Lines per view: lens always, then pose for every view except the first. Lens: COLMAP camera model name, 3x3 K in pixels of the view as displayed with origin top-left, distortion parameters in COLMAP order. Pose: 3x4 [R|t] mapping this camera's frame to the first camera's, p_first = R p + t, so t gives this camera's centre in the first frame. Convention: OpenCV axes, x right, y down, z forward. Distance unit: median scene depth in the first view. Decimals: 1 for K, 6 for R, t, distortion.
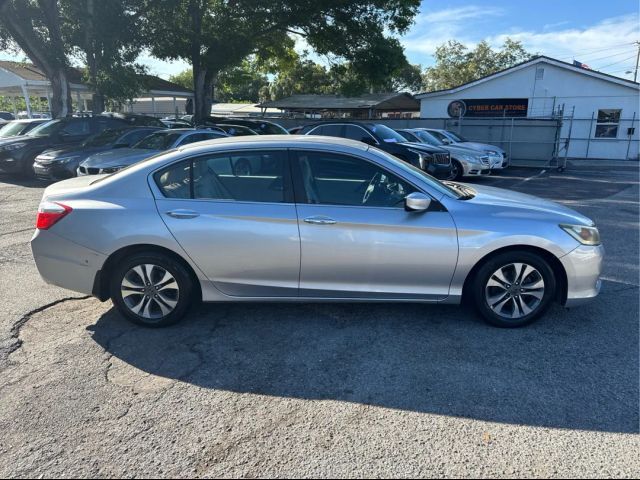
lens RADIAL K [[455.5, 0, 320.0], [0, 455.5, 240.0], [0, 0, 1]] dist [0.009530, 0.000618]
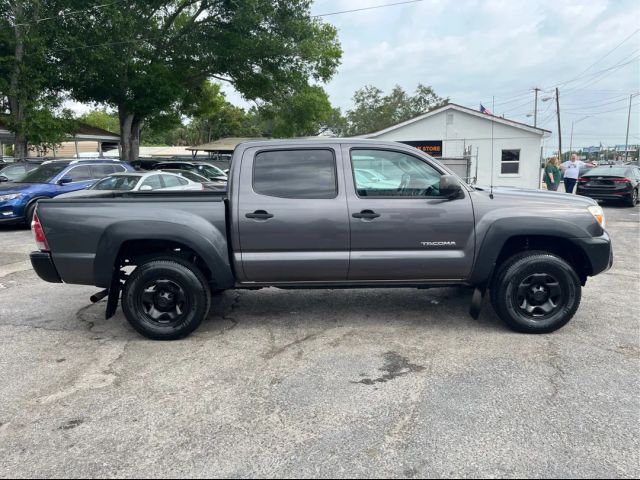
lens RADIAL K [[490.0, 0, 320.0], [0, 490.0, 240.0], [0, 0, 1]] dist [0.005860, 0.003131]
pose [[0.985947, -0.039560, 0.162305, -0.034520], [0.055565, 0.993898, -0.095287, 0.023874], [-0.157545, 0.102967, 0.982129, -0.086076]]
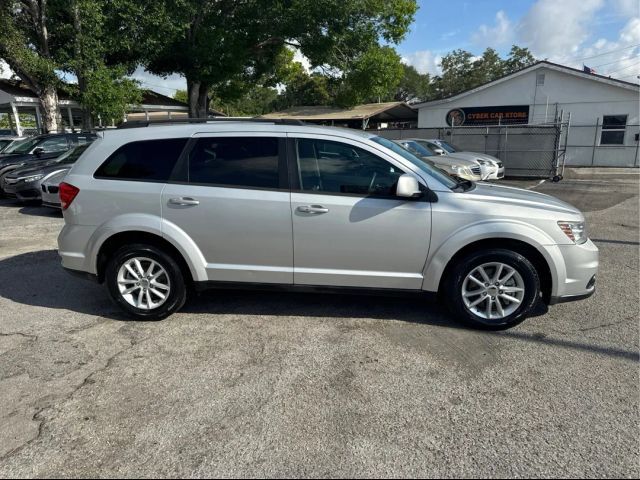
lens RADIAL K [[455.5, 0, 320.0], [0, 455.5, 240.0], [0, 0, 1]] dist [0.009530, 0.000618]
pose [[0.999501, -0.011880, -0.029273, 0.036994], [0.011191, 0.999660, -0.023562, -0.007496], [0.029543, 0.023223, 0.999294, 0.027745]]
